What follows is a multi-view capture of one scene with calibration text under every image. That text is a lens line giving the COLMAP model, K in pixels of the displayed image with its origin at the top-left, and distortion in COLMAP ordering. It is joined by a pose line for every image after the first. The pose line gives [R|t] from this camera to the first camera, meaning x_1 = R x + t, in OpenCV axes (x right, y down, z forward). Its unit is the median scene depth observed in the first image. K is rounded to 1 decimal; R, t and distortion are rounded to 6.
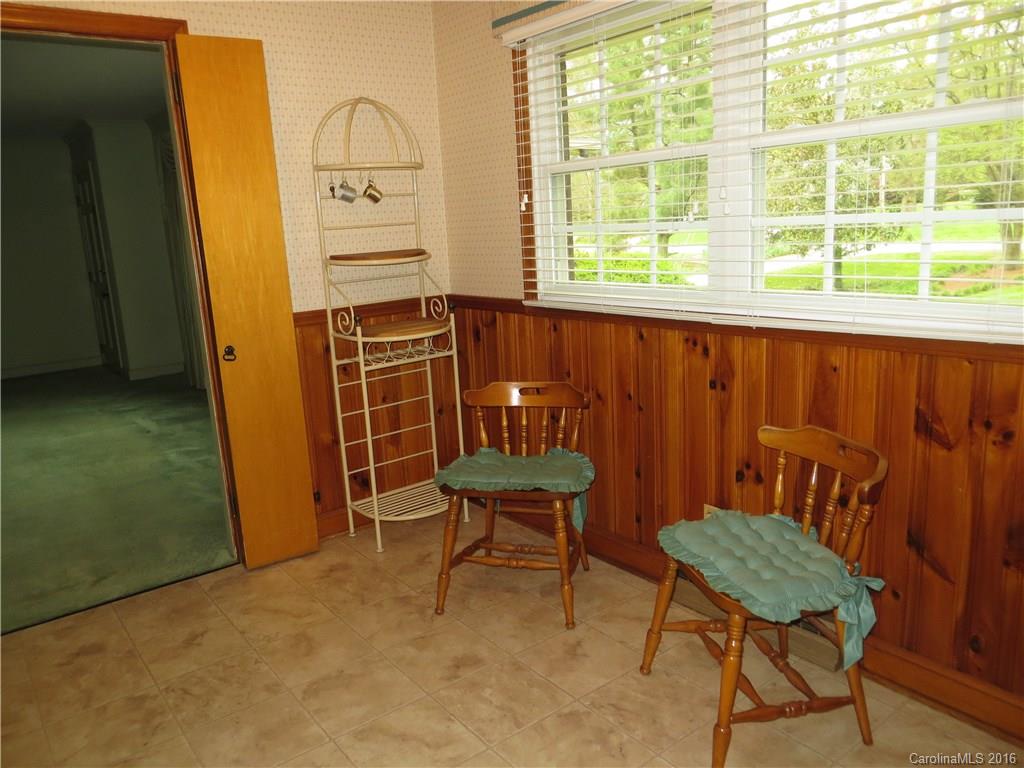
lens RADIAL K [[773.8, 0, 512.1], [0, 773.8, 384.1], [0, 0, 1]] dist [-0.008368, -0.001000]
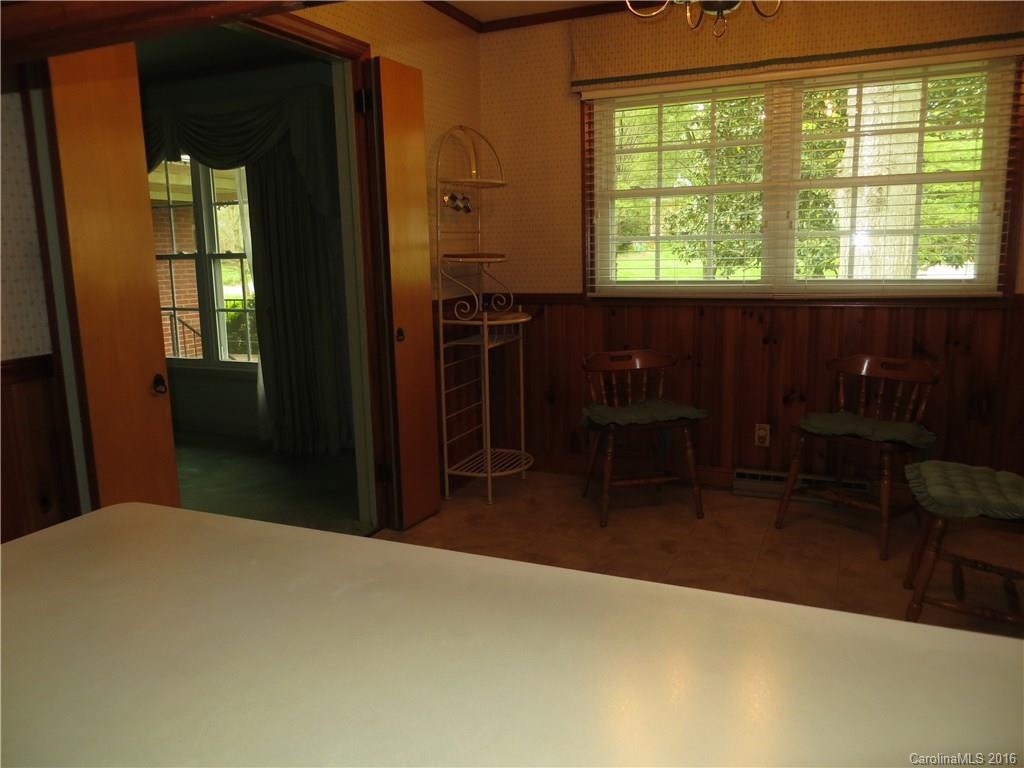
lens RADIAL K [[773.8, 0, 509.8], [0, 773.8, 382.5], [0, 0, 1]] dist [-0.008368, -0.001000]
pose [[0.875534, -0.049728, 0.480591, -0.752751], [0.075036, 0.996615, -0.033578, 0.078182], [-0.477294, 0.065460, 0.876302, -0.070065]]
